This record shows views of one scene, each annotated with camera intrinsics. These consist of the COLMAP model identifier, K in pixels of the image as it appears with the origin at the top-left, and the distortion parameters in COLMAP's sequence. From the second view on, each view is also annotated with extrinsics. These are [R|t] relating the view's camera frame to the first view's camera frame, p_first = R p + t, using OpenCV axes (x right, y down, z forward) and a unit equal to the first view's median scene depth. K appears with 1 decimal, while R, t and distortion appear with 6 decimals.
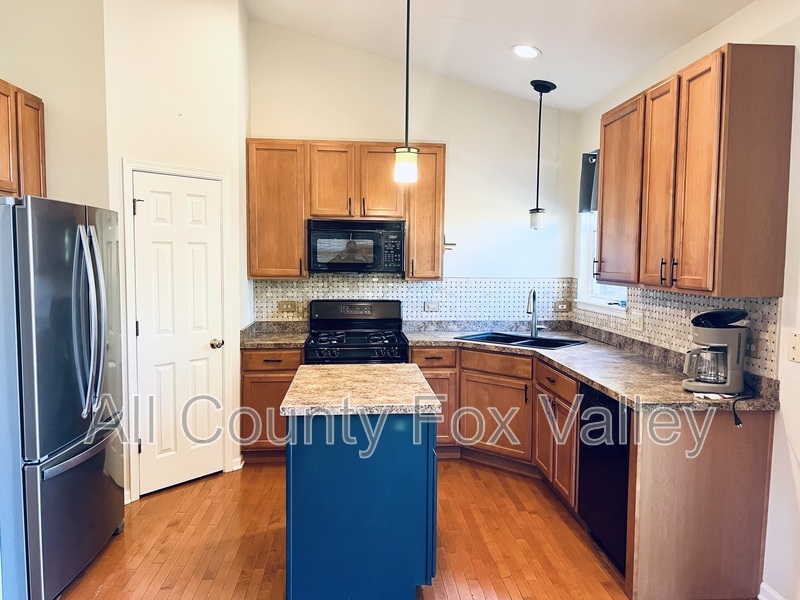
lens RADIAL K [[600.3, 0, 396.9], [0, 600.3, 298.7], [0, 0, 1]] dist [0.062032, -0.078923]
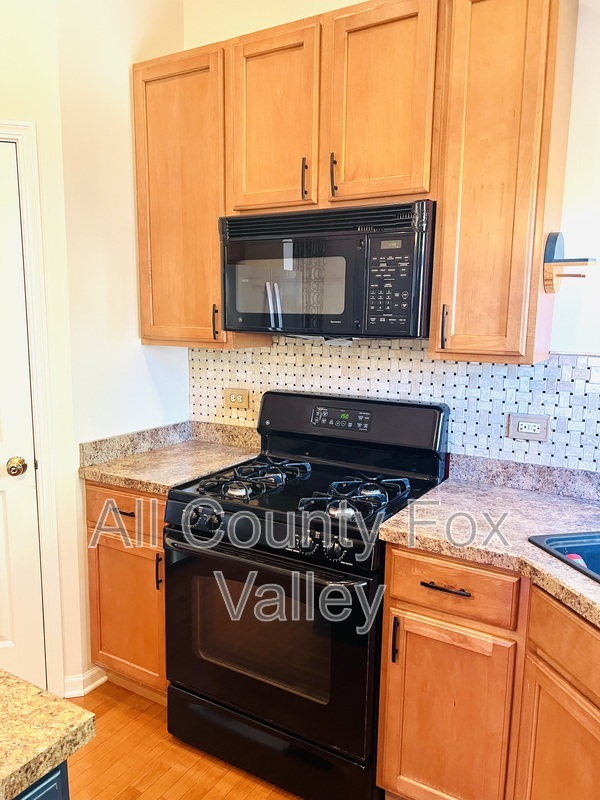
lens RADIAL K [[600.3, 0, 294.2], [0, 600.3, 403.3], [0, 0, 1]] dist [0.062032, -0.078923]
pose [[0.814959, 0.086272, -0.573061, 0.173538], [-0.045462, 0.995327, 0.085190, -0.032329], [0.577732, -0.043374, 0.815073, 0.639752]]
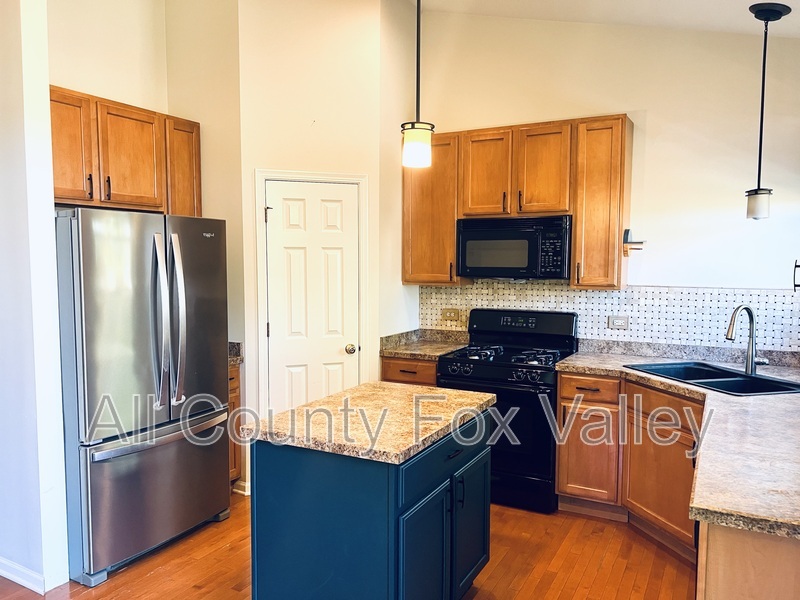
lens RADIAL K [[600.3, 0, 394.0], [0, 600.3, 302.4], [0, 0, 1]] dist [0.062032, -0.078923]
pose [[0.839953, 0.032709, -0.541673, 0.261009], [-0.032193, 0.999427, 0.010430, -0.013372], [0.541704, 0.008678, 0.840524, 0.188900]]
